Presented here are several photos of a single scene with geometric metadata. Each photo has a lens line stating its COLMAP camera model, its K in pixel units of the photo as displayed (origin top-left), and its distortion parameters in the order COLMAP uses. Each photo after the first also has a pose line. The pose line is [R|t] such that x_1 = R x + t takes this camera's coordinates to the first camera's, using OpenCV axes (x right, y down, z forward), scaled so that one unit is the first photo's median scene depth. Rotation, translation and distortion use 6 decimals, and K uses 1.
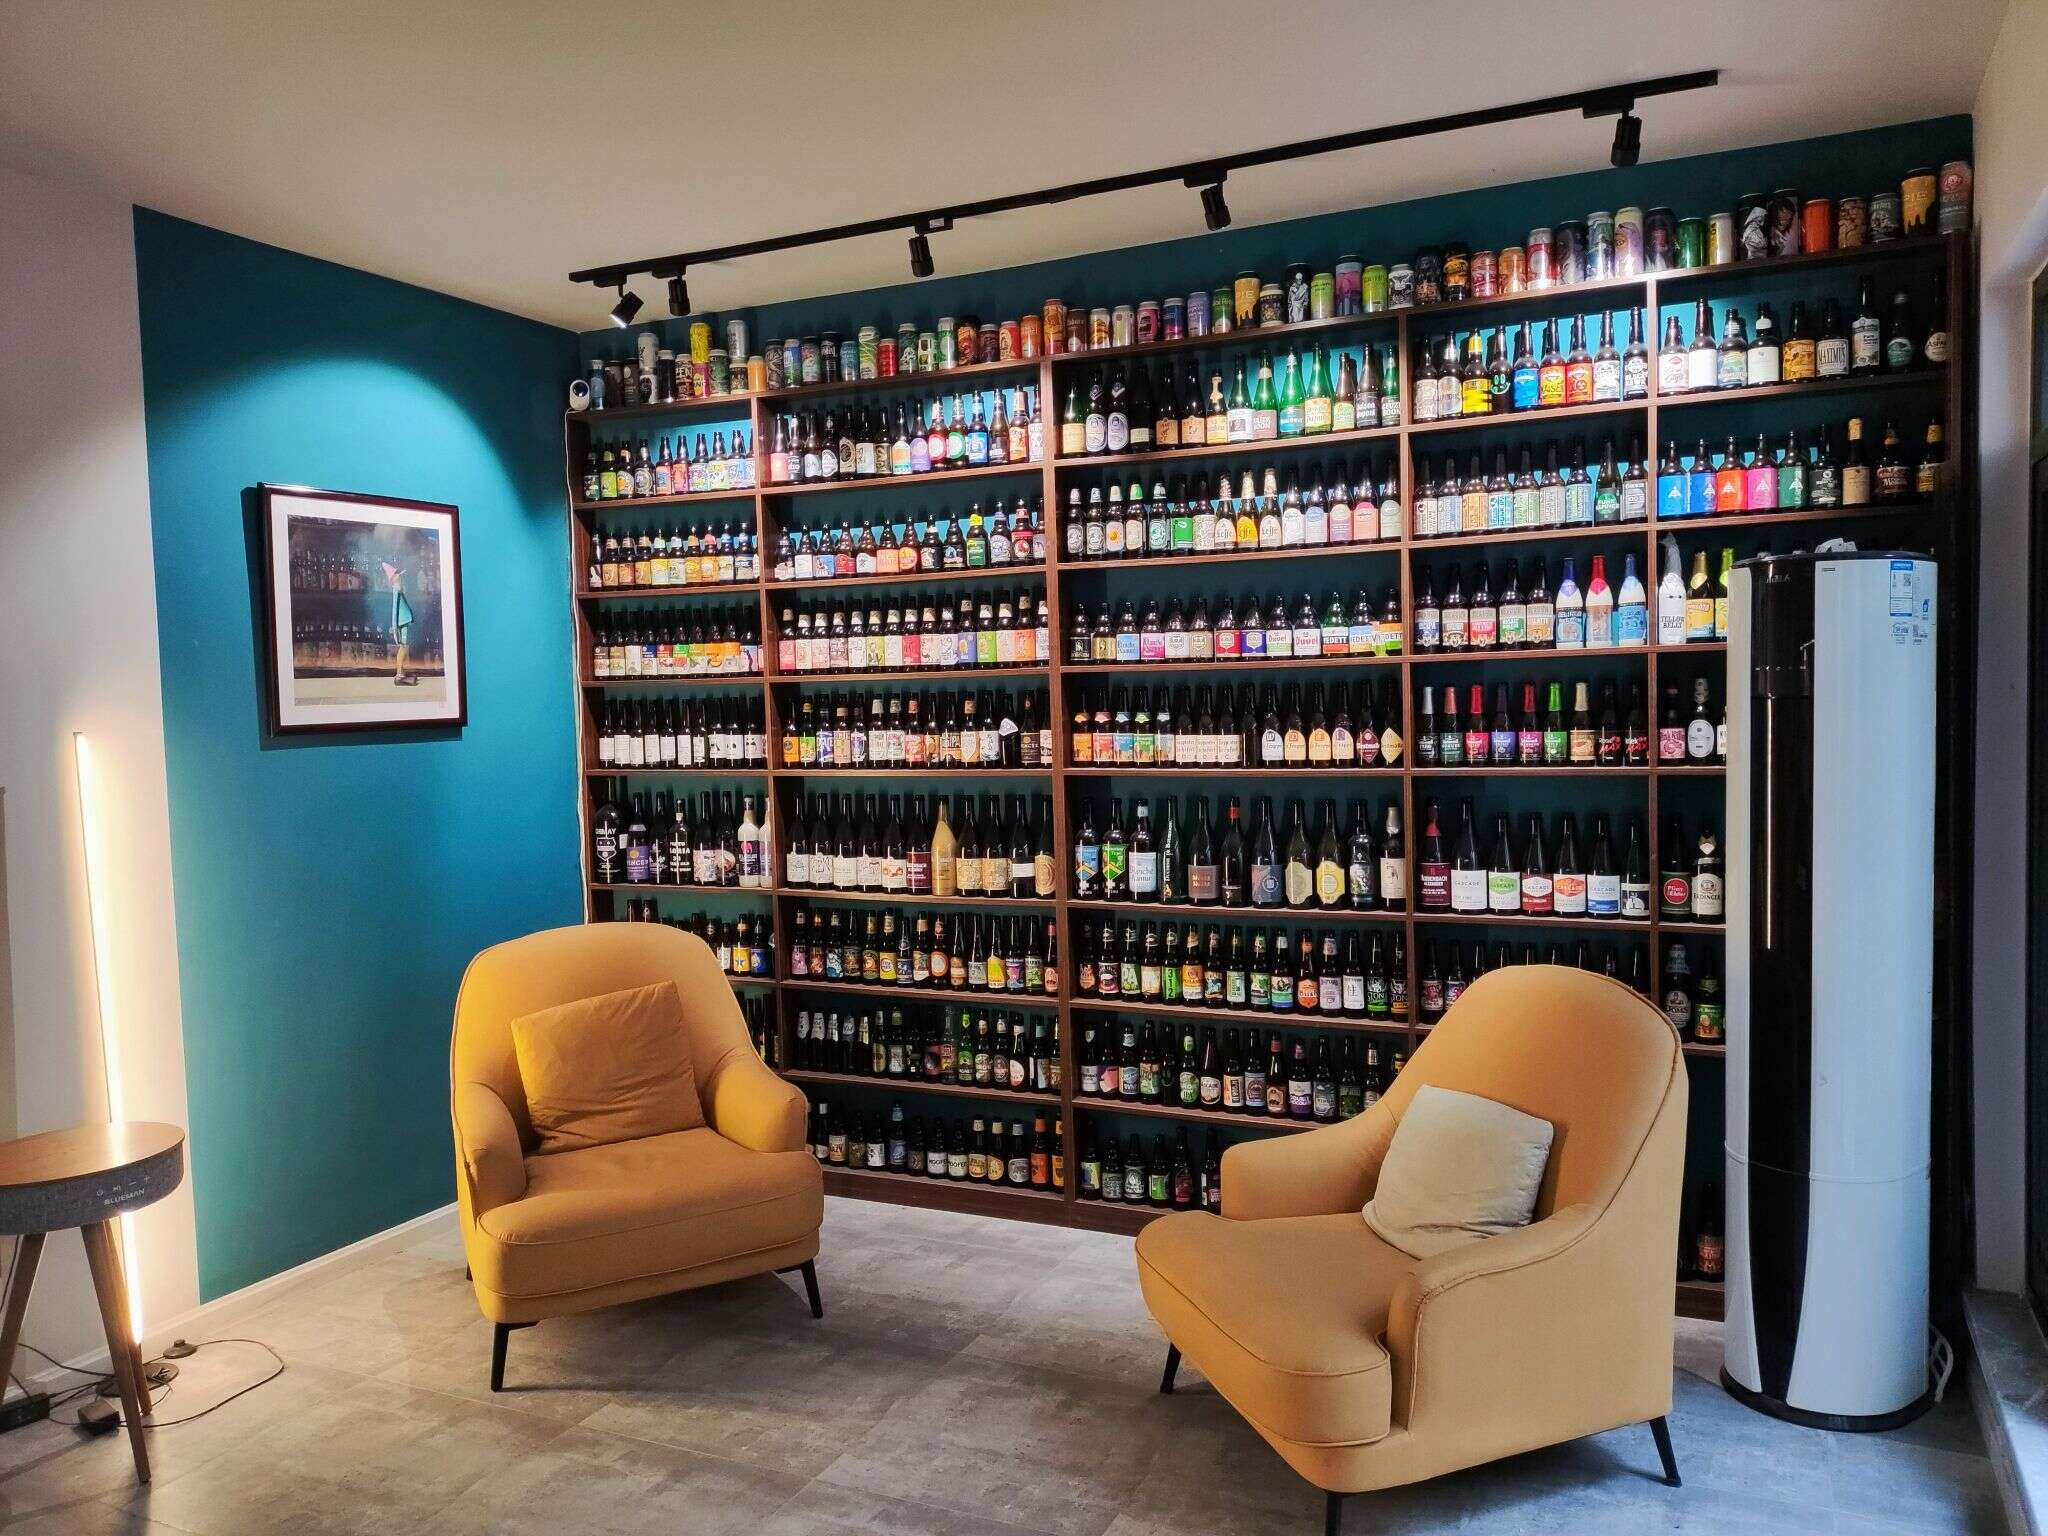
lens RADIAL K [[1489.3, 0, 1030.1], [0, 1489.3, 736.5], [0, 0, 1]] dist [0.090562, -0.133691]
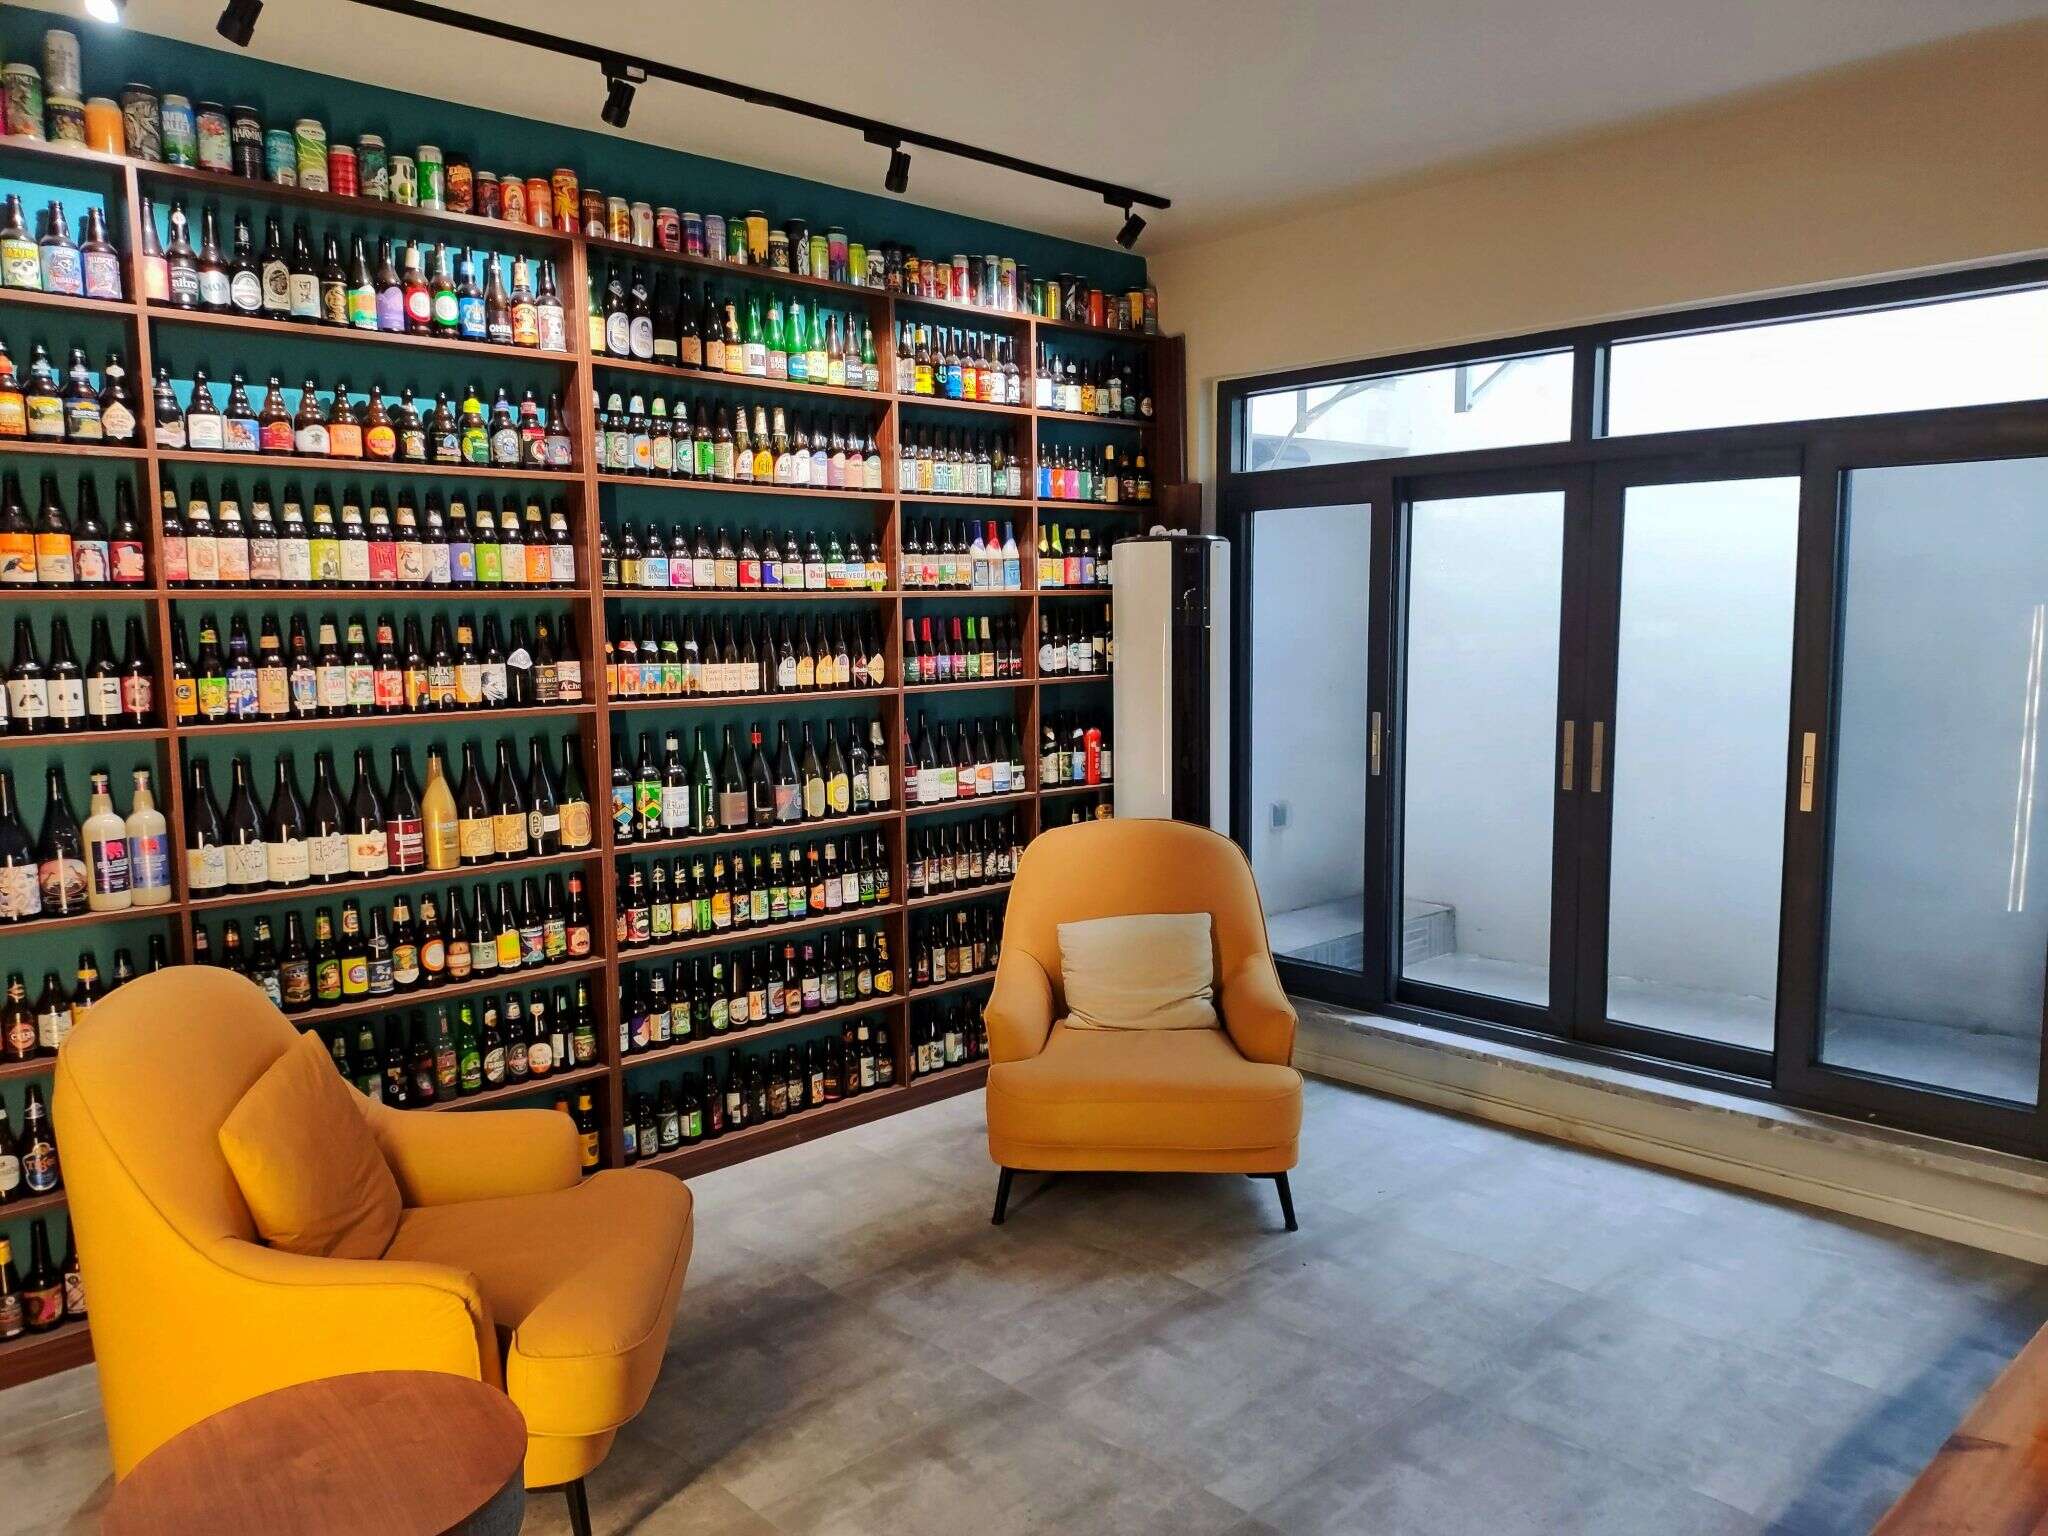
lens RADIAL K [[1491.4, 0, 1023.7], [0, 1491.4, 757.0], [0, 0, 1]] dist [0.091993, -0.182998]
pose [[0.369273, -0.067019, 0.926901, -0.739724], [0.033129, 0.997712, 0.058941, 0.008905], [-0.928730, 0.008942, 0.370648, 0.433705]]
